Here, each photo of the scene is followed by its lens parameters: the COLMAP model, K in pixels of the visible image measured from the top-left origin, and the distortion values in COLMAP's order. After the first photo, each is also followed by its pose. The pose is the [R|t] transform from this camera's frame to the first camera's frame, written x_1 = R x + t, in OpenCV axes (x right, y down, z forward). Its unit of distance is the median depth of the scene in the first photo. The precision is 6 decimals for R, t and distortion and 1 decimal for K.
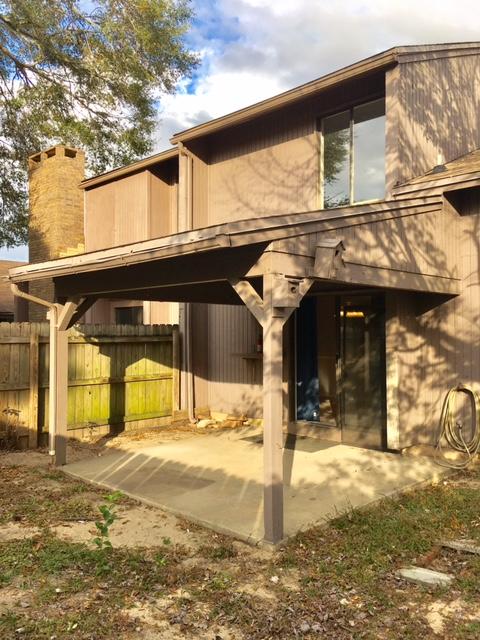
lens RADIAL K [[546.4, 0, 239.3], [0, 546.4, 321.2], [0, 0, 1]] dist [0.075351, -0.115119]
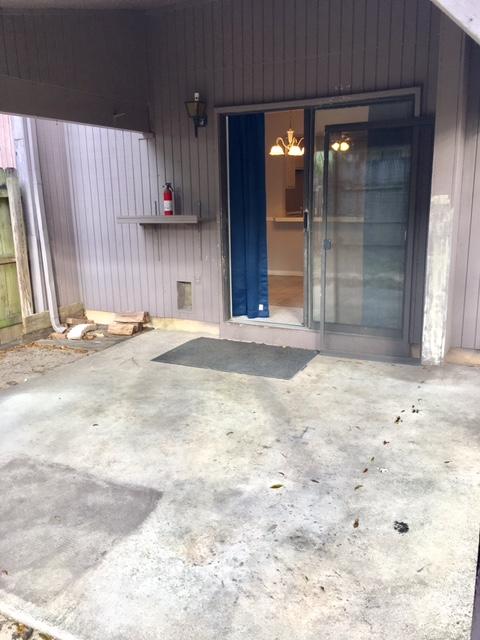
lens RADIAL K [[546.4, 0, 239.6], [0, 546.4, 317.6], [0, 0, 1]] dist [0.075351, -0.115119]
pose [[0.957307, -0.091550, 0.274193, -0.060046], [0.022772, 0.969461, 0.244186, 0.021887], [-0.288175, -0.227517, 0.930157, 0.369575]]
